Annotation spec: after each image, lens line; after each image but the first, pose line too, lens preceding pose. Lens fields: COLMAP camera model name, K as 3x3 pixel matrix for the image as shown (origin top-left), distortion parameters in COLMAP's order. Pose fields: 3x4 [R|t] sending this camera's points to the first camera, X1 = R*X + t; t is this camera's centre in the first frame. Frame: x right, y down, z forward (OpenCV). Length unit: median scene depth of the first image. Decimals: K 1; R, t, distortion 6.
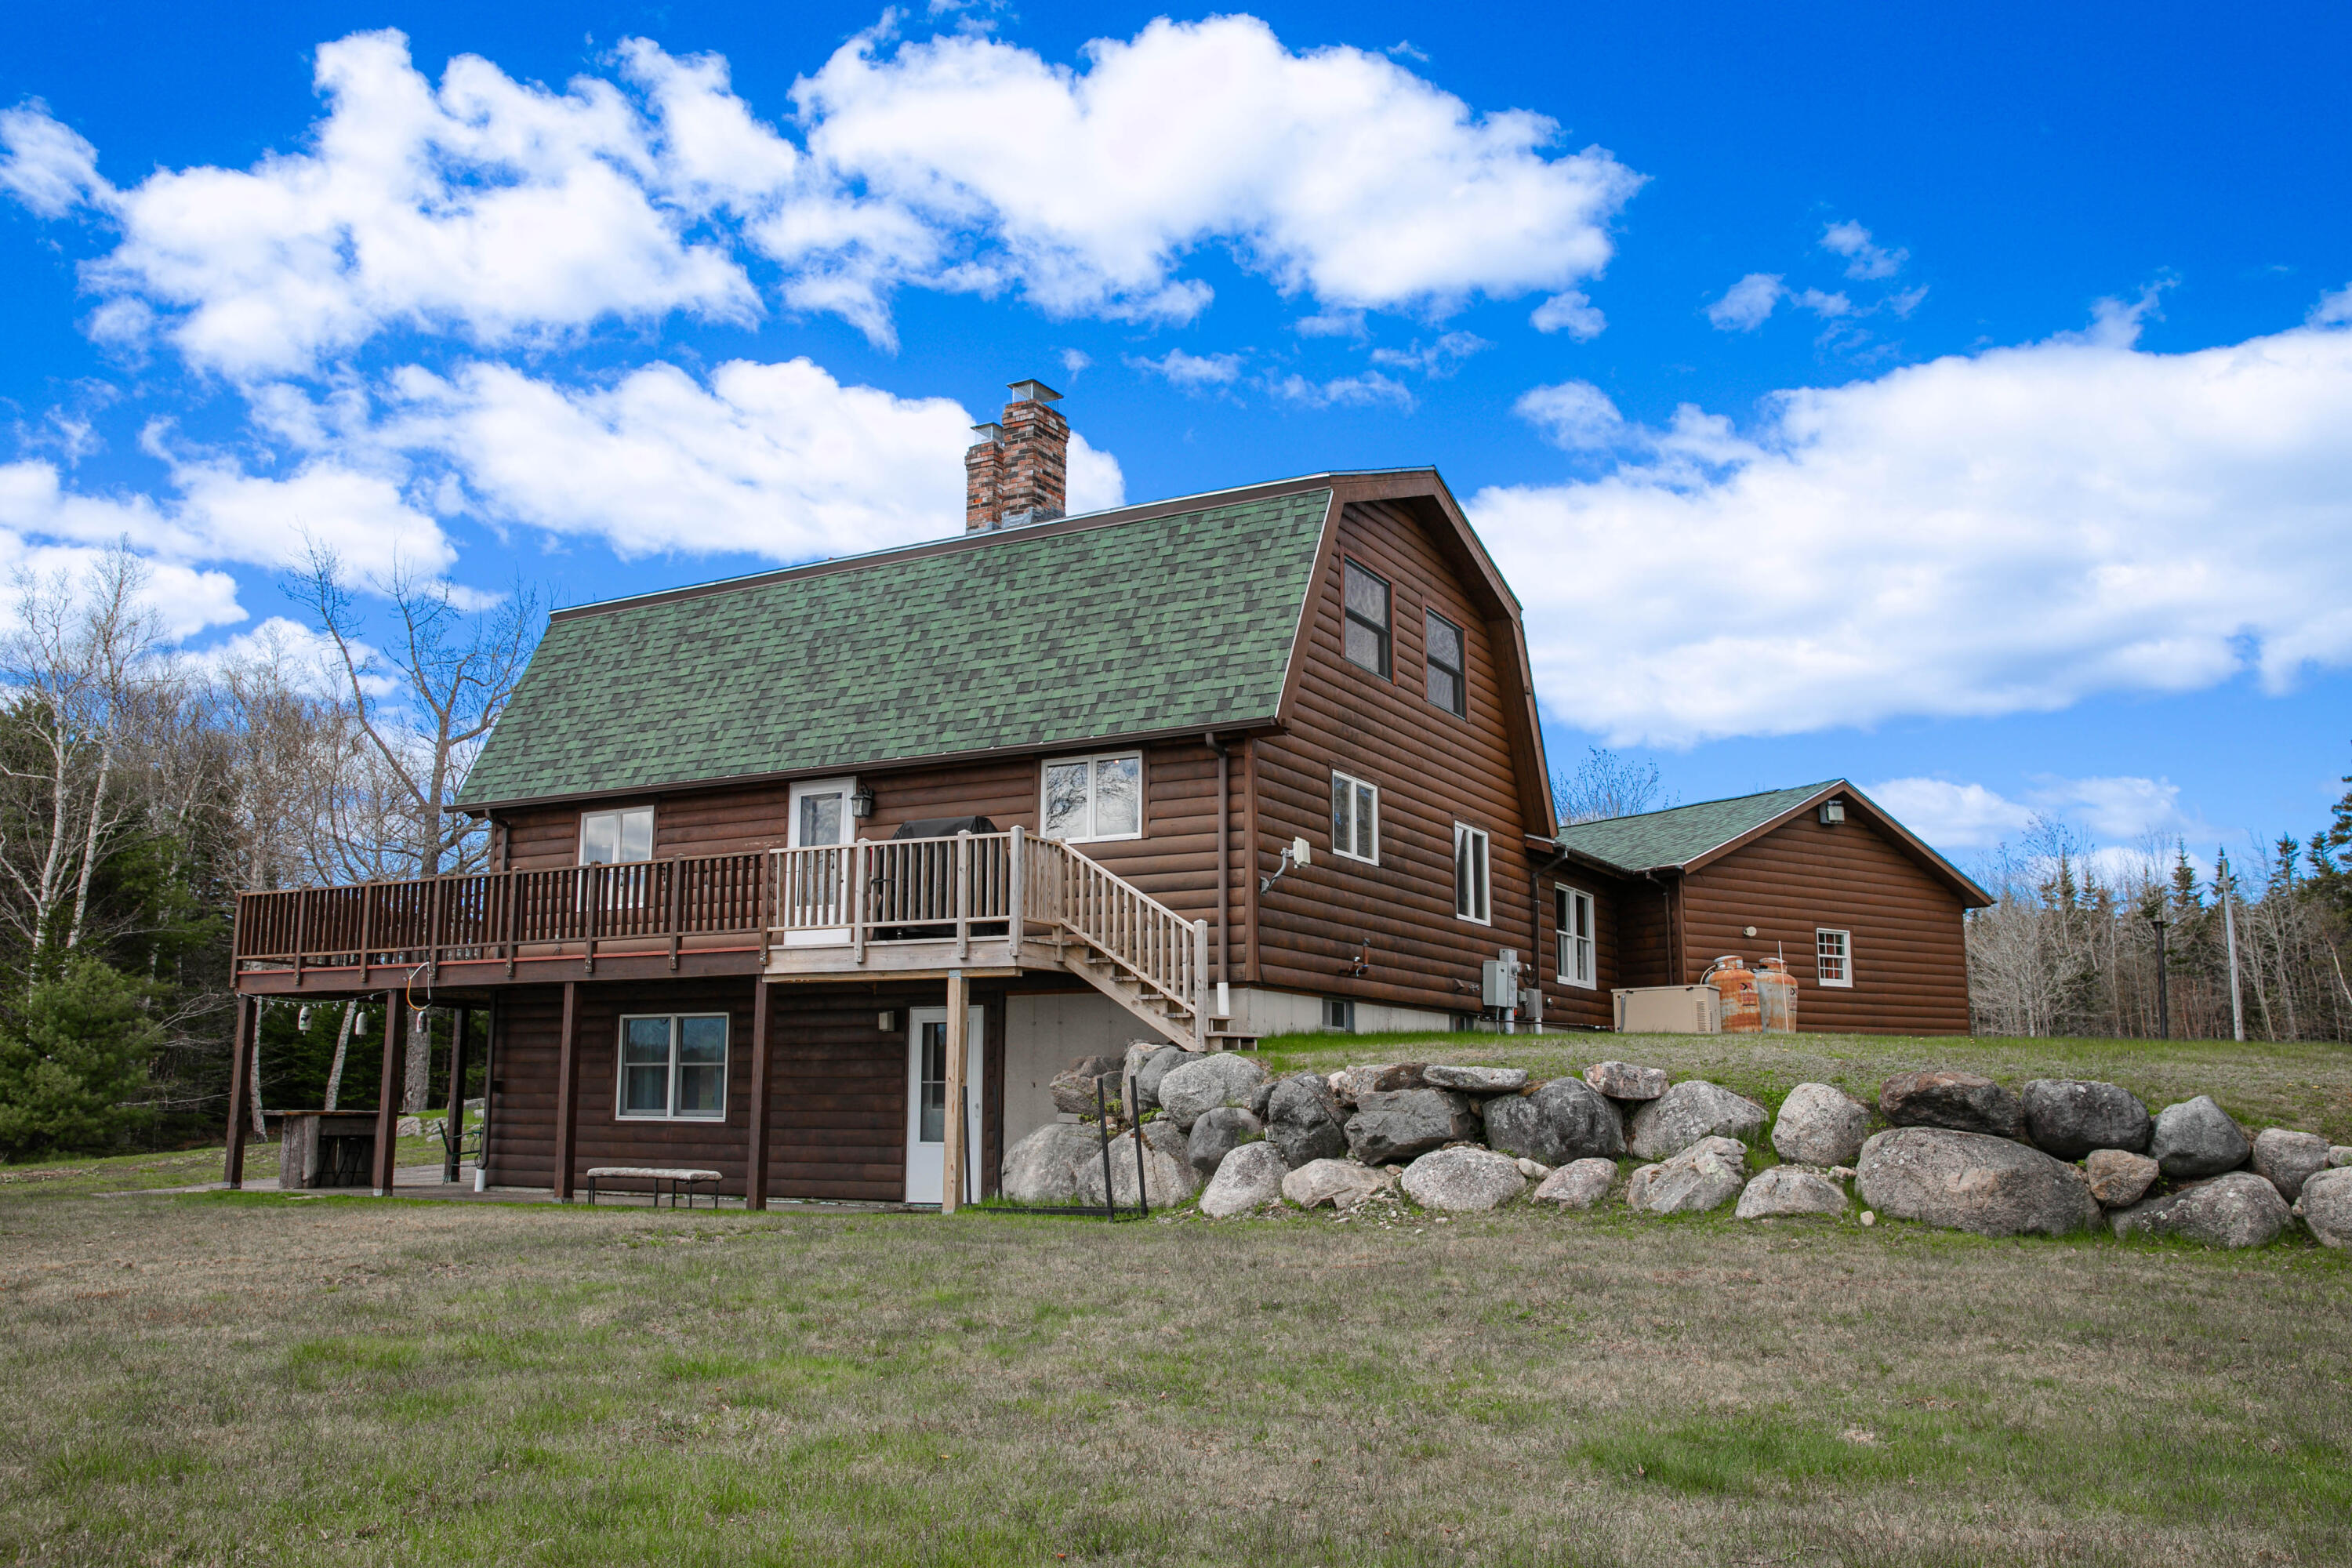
lens RADIAL K [[1875.8, 0, 1176.0], [0, 1875.8, 784.0], [0, 0, 1]] dist [-0.015301, -0.004395]
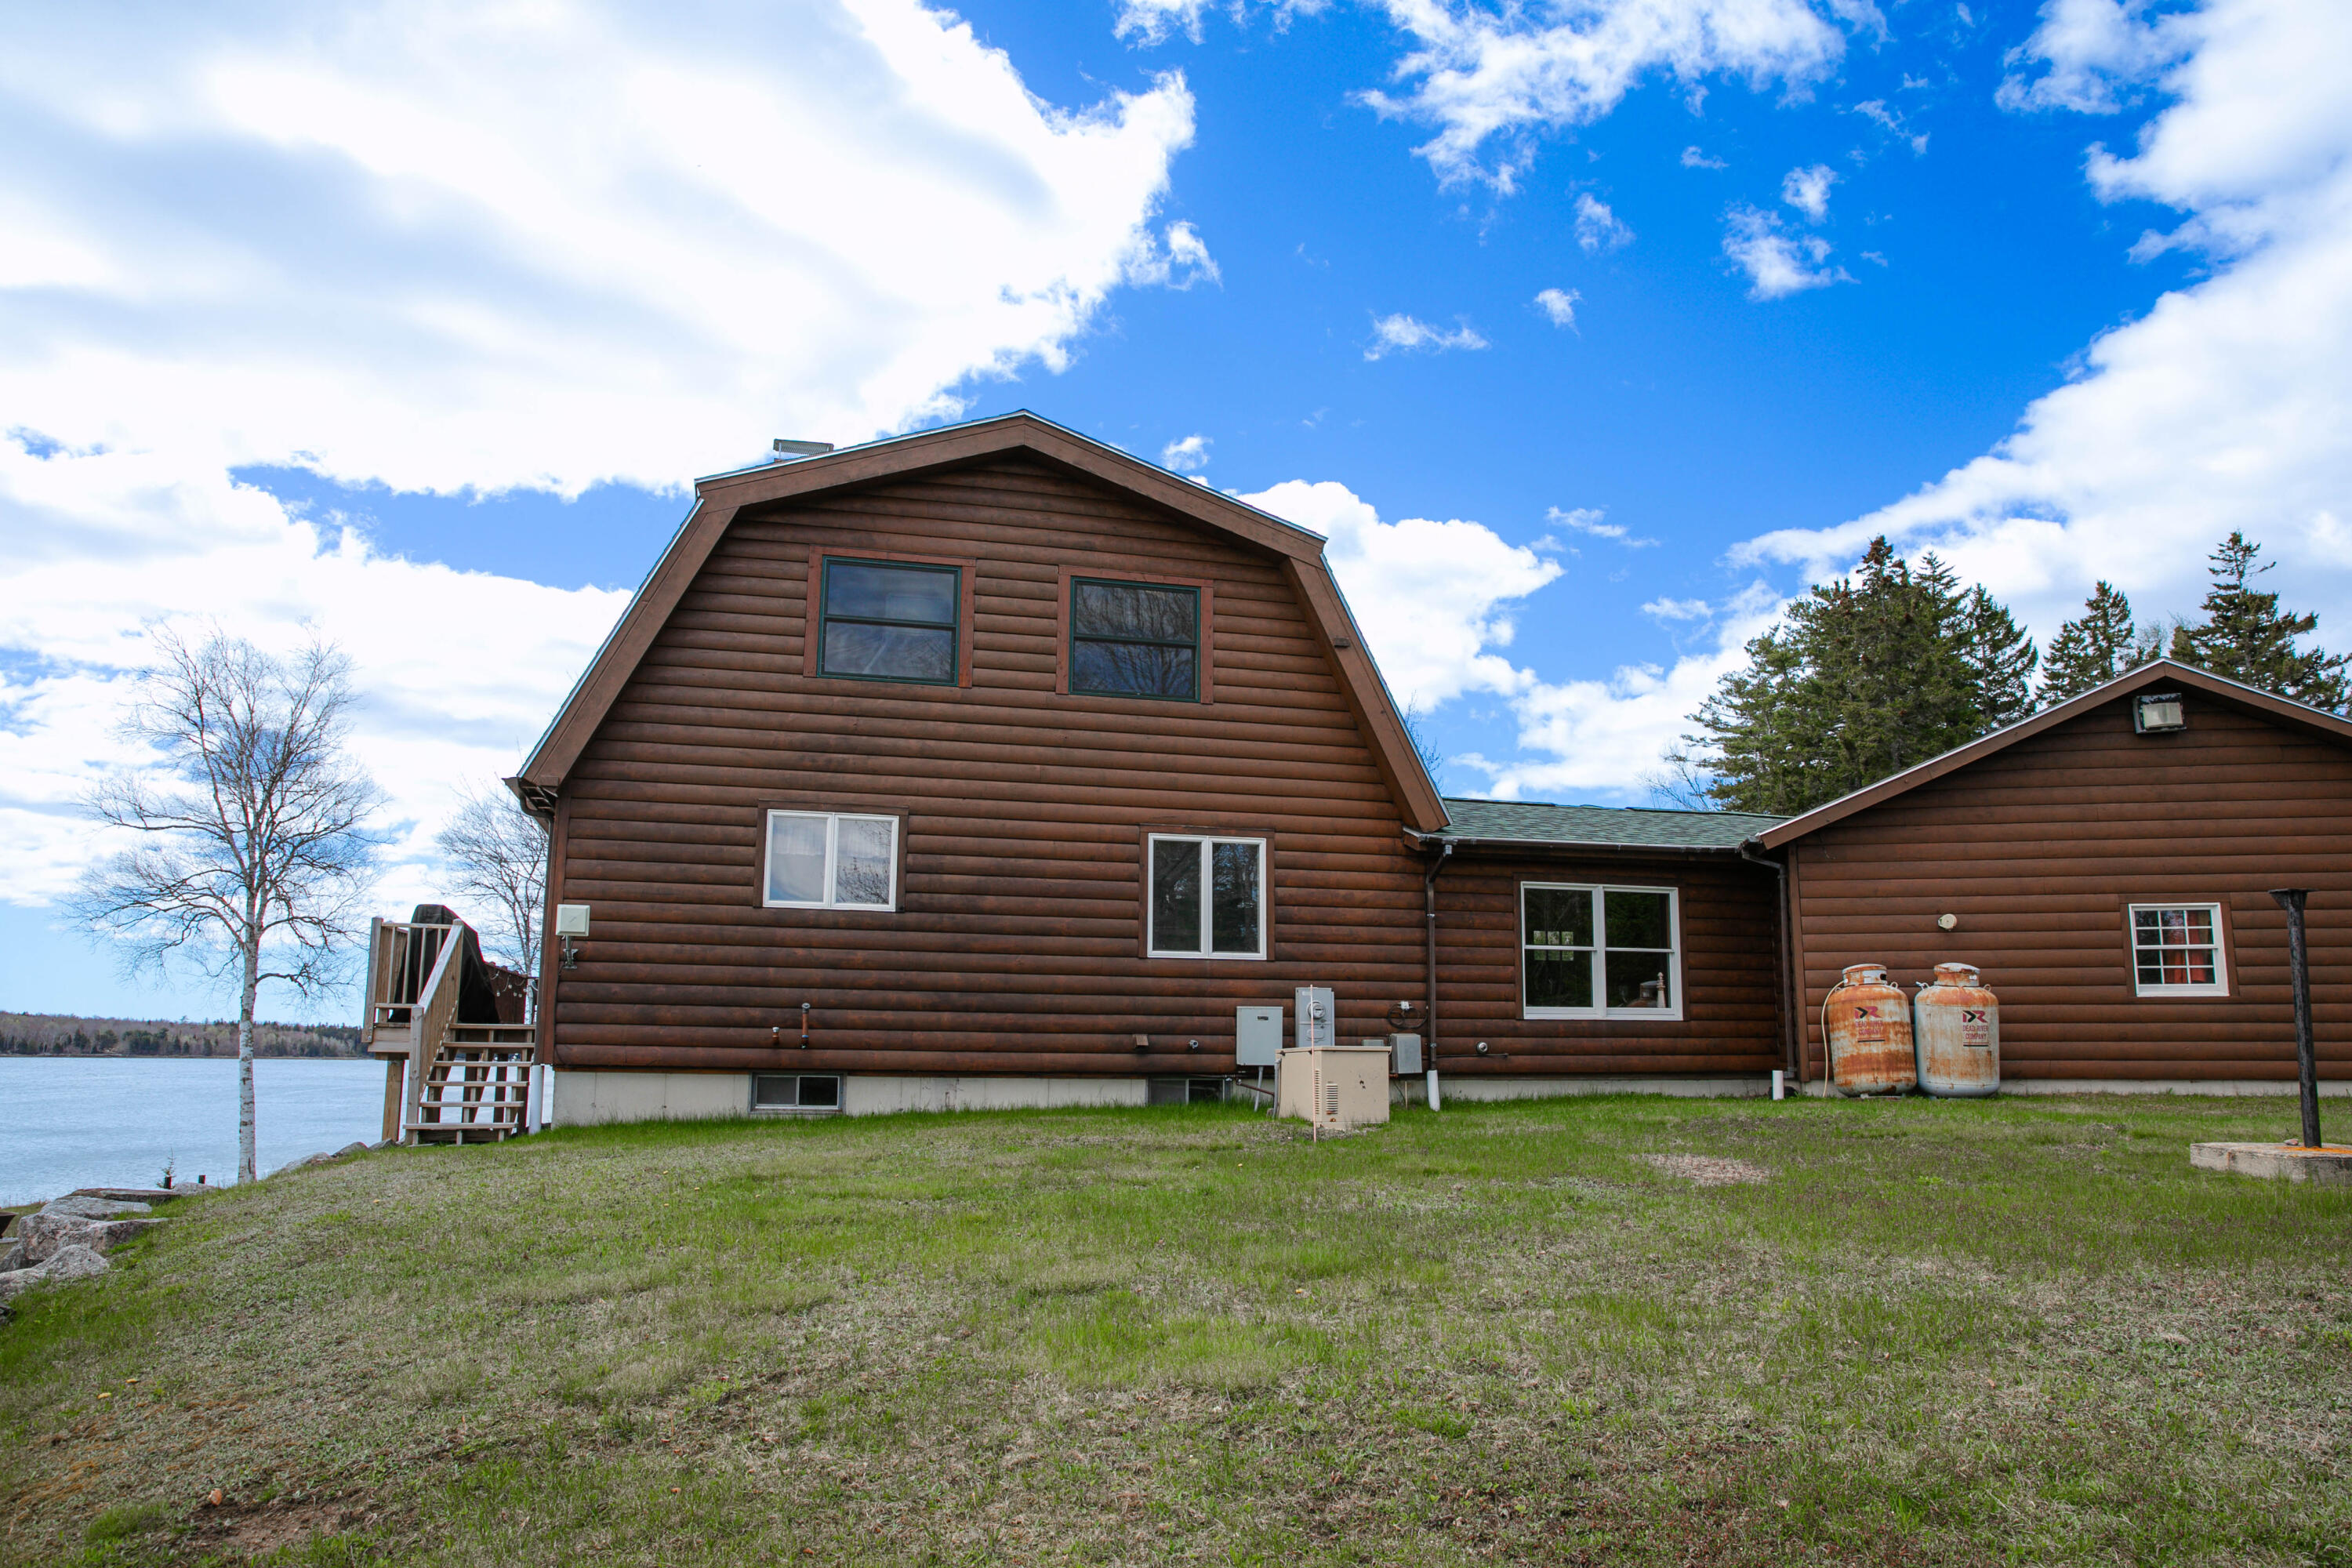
lens RADIAL K [[1600.9, 0, 1176.0], [0, 1600.9, 784.0], [0, 0, 1]] dist [-0.110558, 0.095094]
pose [[0.696495, -0.121504, -0.707200, 0.534948], [0.117678, 0.991557, -0.054463, 0.030792], [0.707847, -0.045289, 0.704913, 0.450076]]
